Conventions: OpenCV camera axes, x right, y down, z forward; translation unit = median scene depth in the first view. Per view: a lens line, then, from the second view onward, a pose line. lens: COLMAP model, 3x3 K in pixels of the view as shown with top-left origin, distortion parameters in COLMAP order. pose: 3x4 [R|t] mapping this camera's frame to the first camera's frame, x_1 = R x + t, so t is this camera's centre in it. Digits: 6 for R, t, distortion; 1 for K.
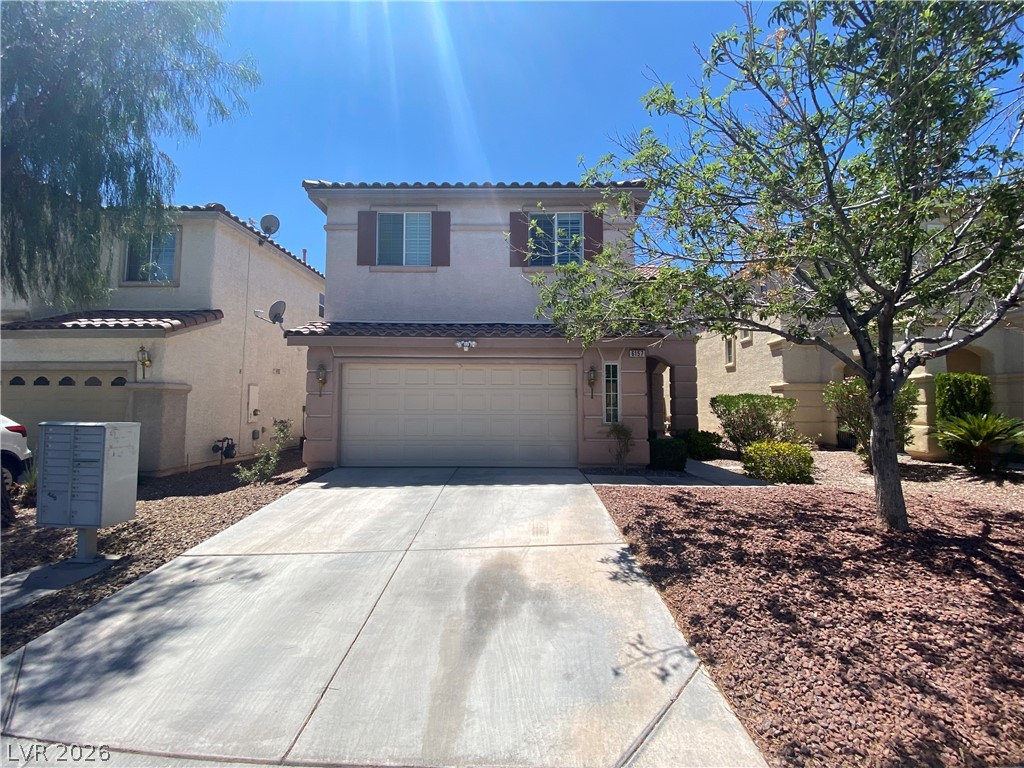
lens RADIAL K [[413.0, 0, 512.0], [0, 413.0, 384.0], [0, 0, 1]] dist [0.022938, -0.022563]
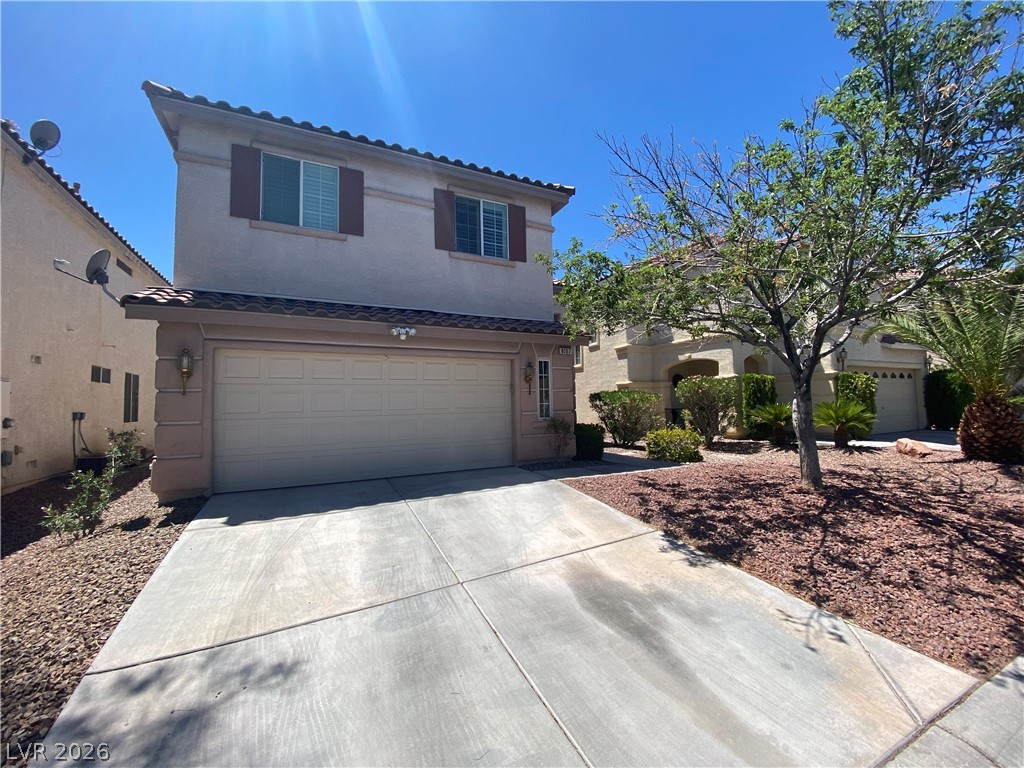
lens RADIAL K [[413.0, 0, 512.0], [0, 413.0, 384.0], [0, 0, 1]] dist [0.022938, -0.022563]
pose [[0.891430, 0.002084, 0.453155, -0.326642], [-0.000675, 0.999994, -0.003272, 0.015148], [-0.453159, 0.002610, 0.891426, 0.154817]]
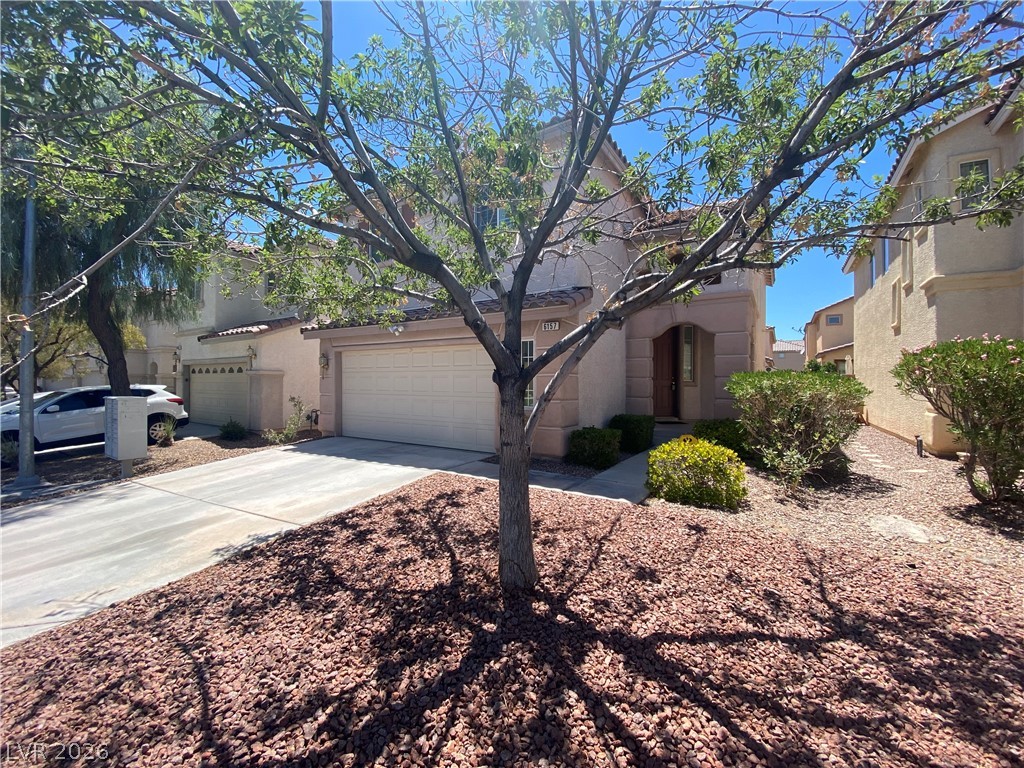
lens RADIAL K [[413.6, 0, 512.0], [0, 413.6, 384.0], [0, 0, 1]] dist [0.001695, -0.011985]
pose [[0.846975, 0.001108, -0.531632, 0.773578], [0.024365, 0.998866, 0.040899, 0.008842], [0.531075, -0.047594, 0.845987, 0.279176]]
